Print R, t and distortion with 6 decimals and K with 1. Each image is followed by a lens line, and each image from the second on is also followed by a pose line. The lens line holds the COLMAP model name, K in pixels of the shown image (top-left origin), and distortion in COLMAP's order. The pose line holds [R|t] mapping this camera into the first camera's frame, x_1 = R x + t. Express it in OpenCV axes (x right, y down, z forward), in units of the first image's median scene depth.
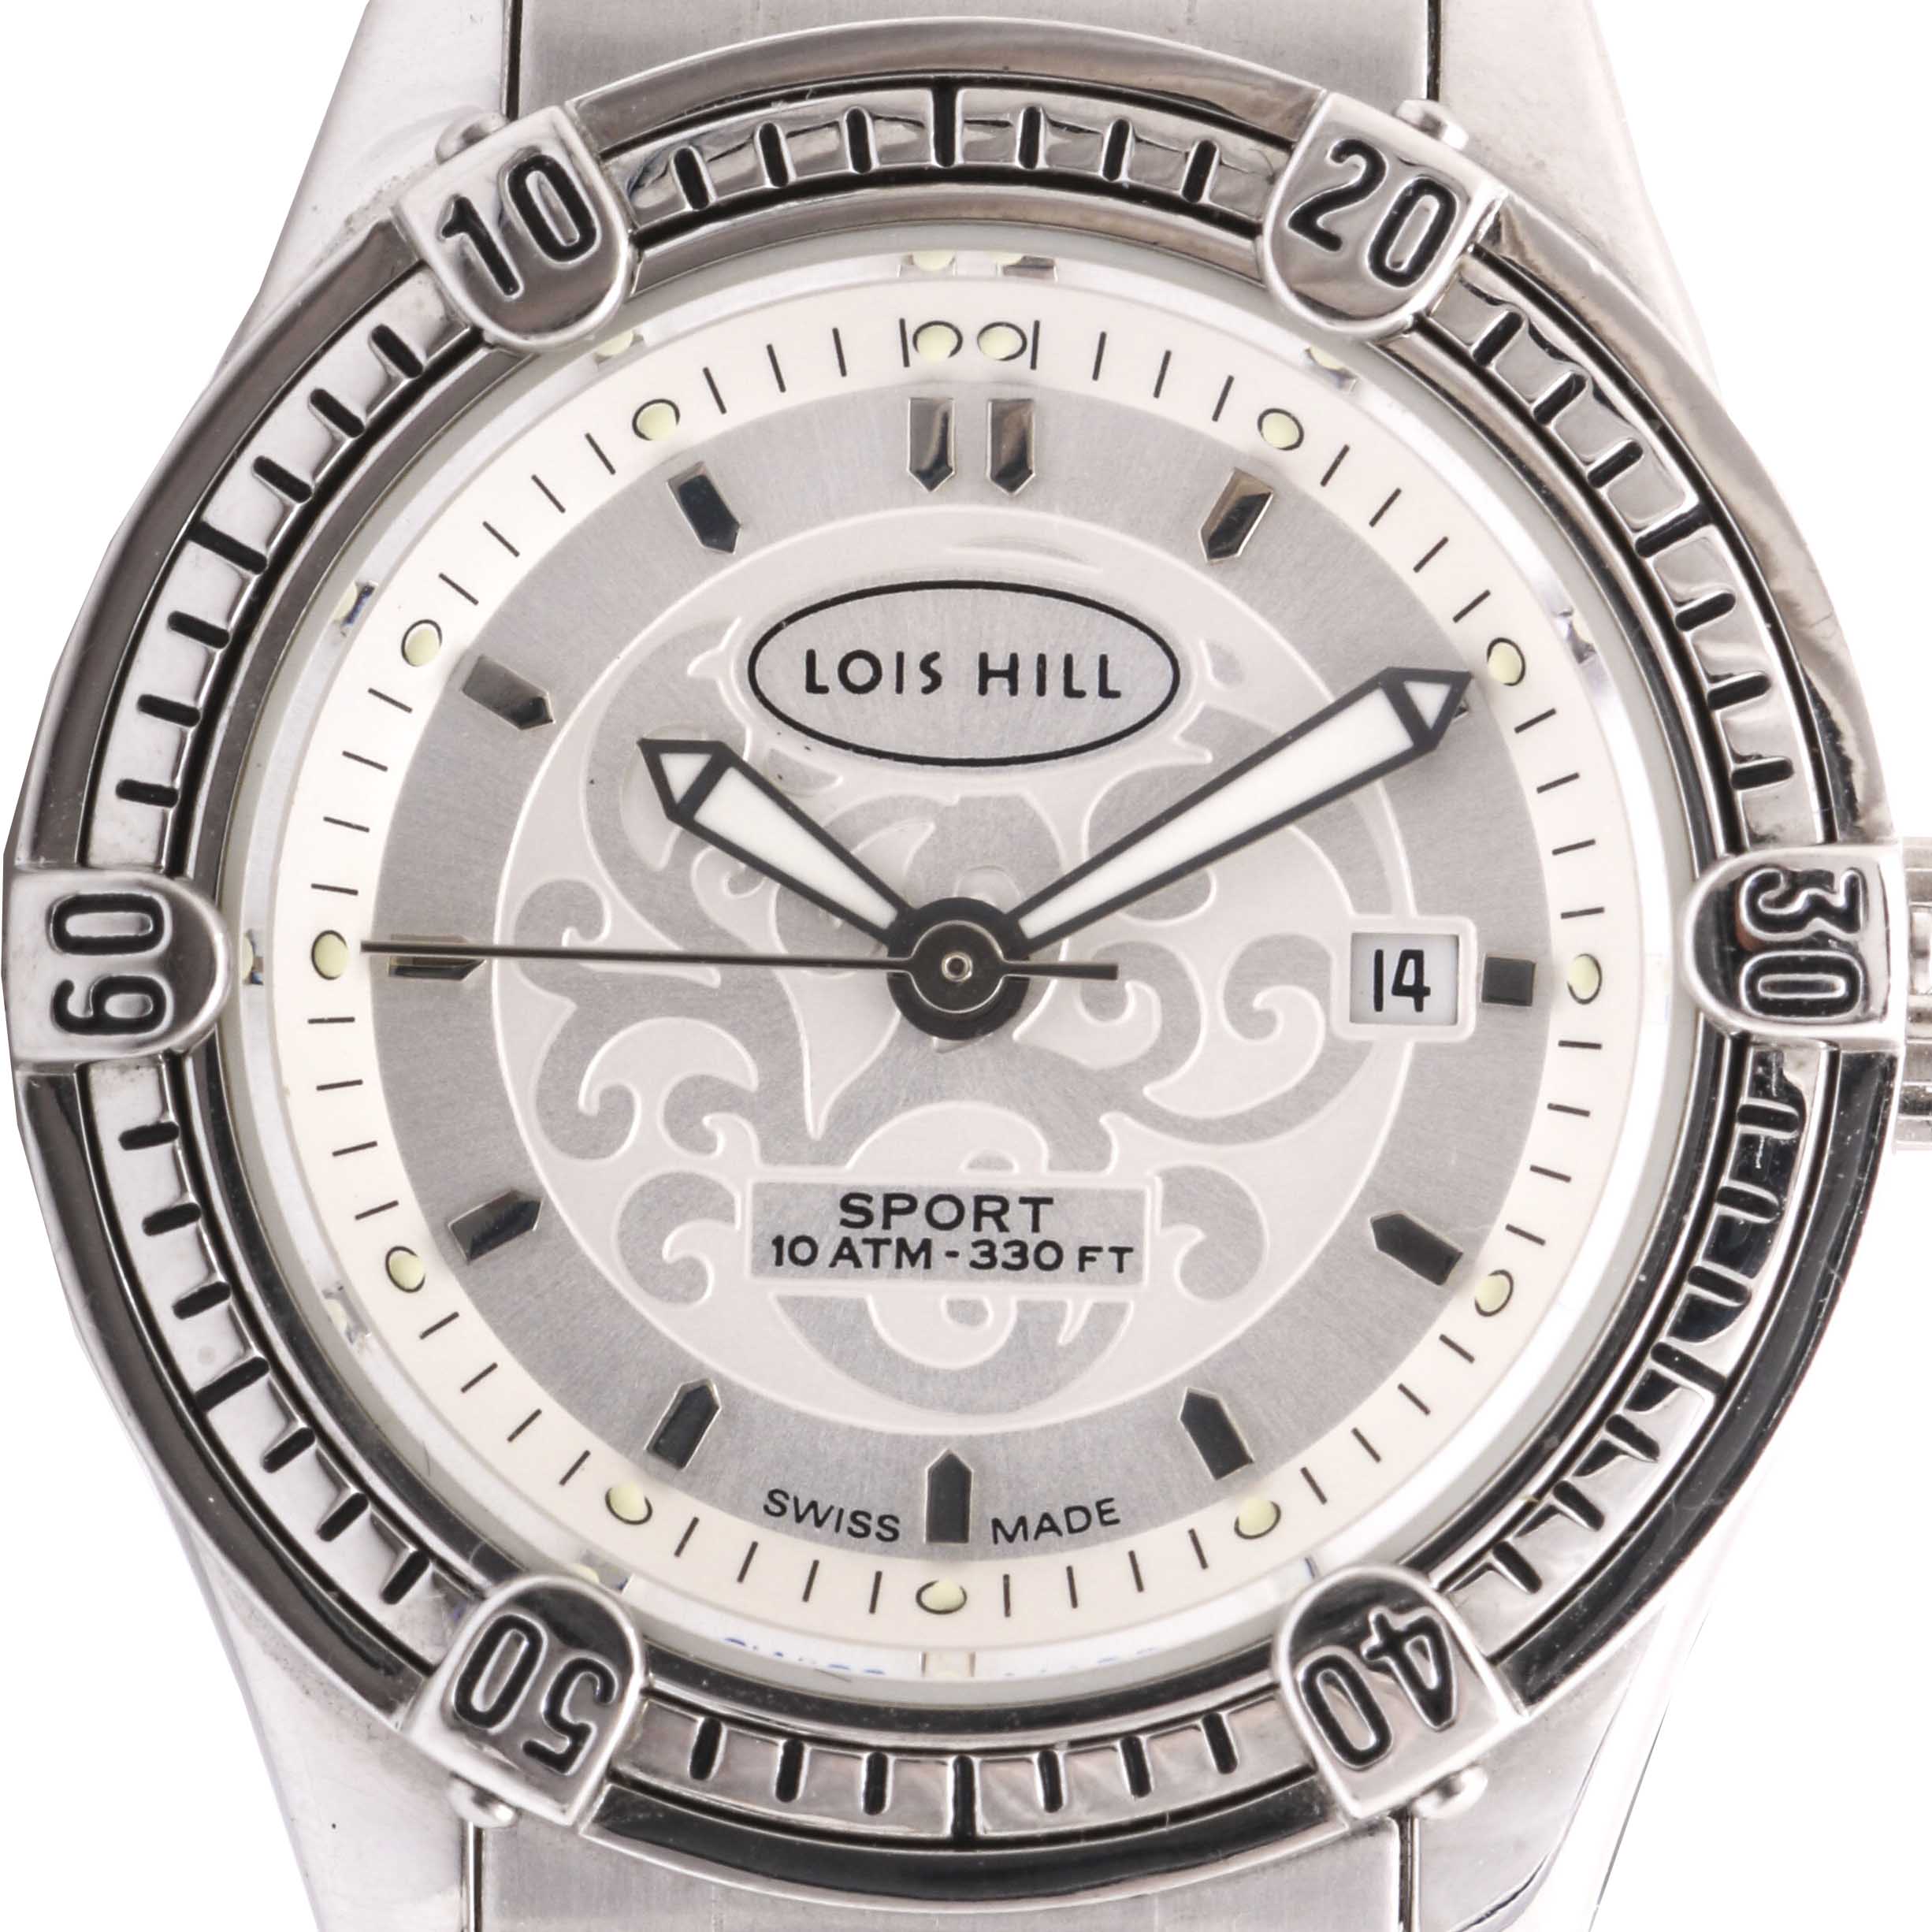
lens RADIAL K [[9693.4, 0, 966.0], [0, 9693.4, 966.0], [0, 0, 1]] dist [0.115197, -0.833265]
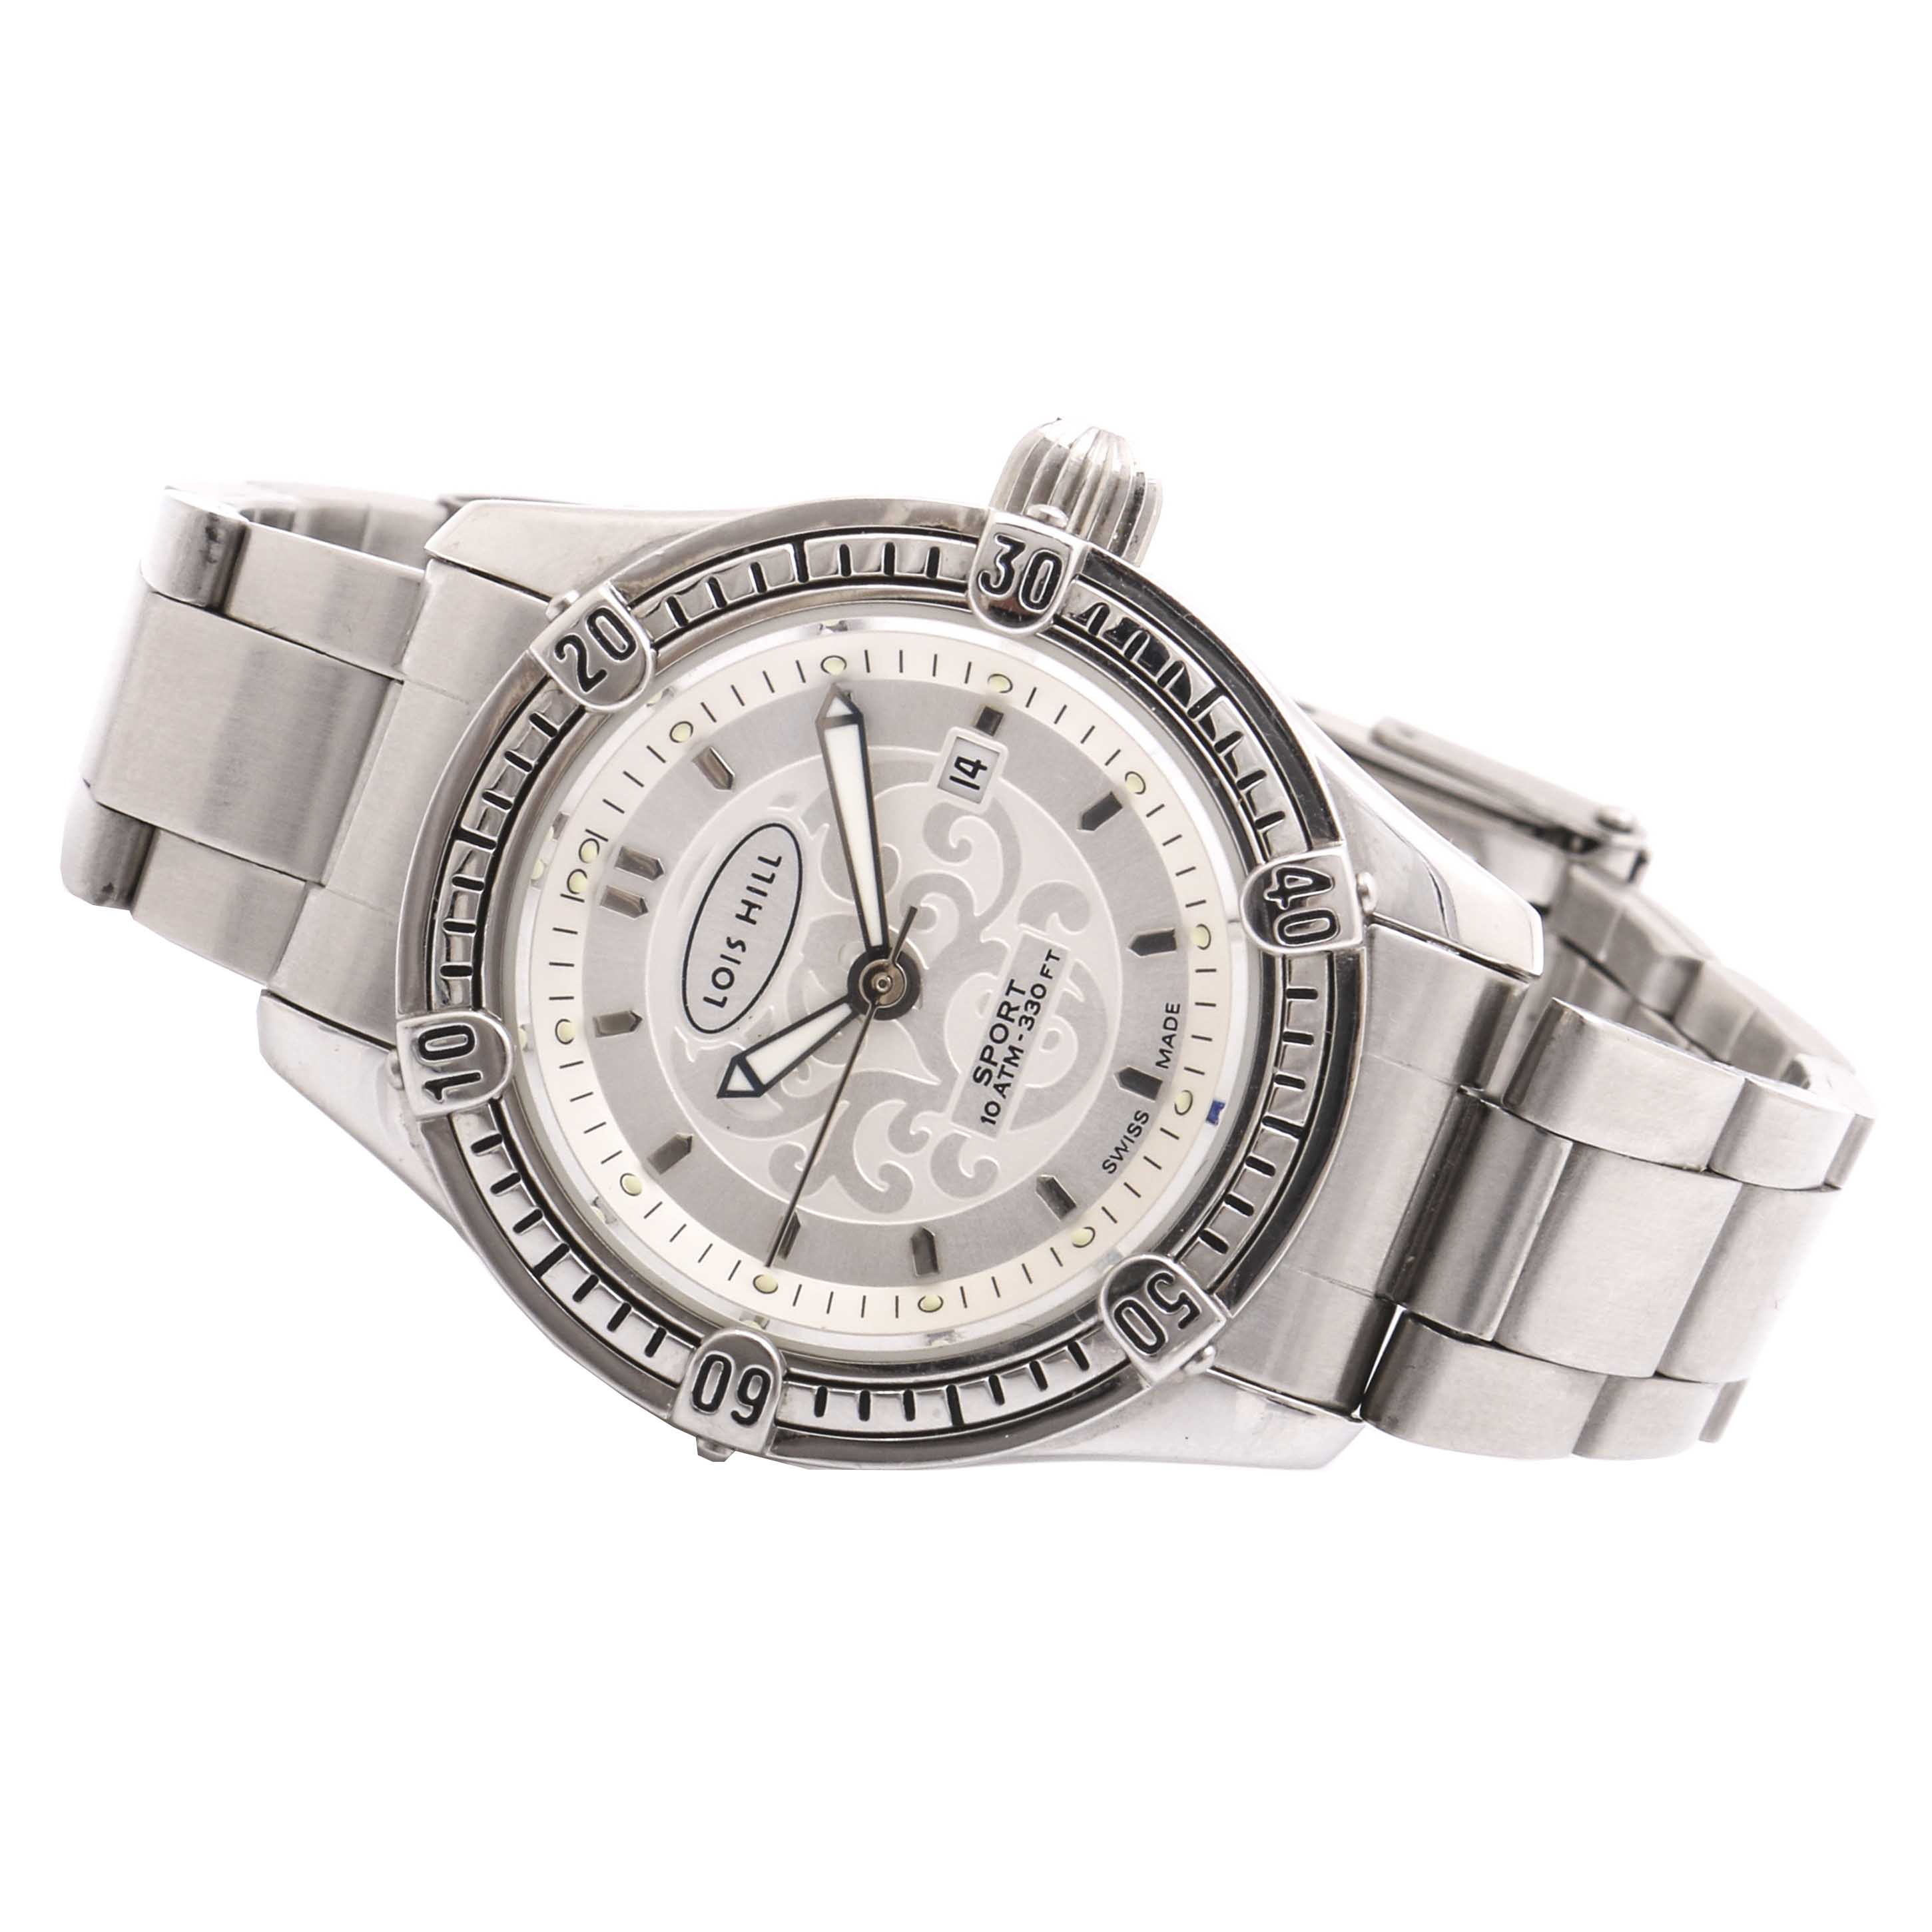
lens RADIAL K [[6747.9, 0, 966.0], [0, 6747.9, 966.0], [0, 0, 1]] dist [0.026076, -0.193742]
pose [[0.346189, -0.937976, 0.018842, -0.017421], [0.938067, 0.346372, 0.007466, 0.004426], [-0.013529, 0.015090, 0.999795, -0.355695]]
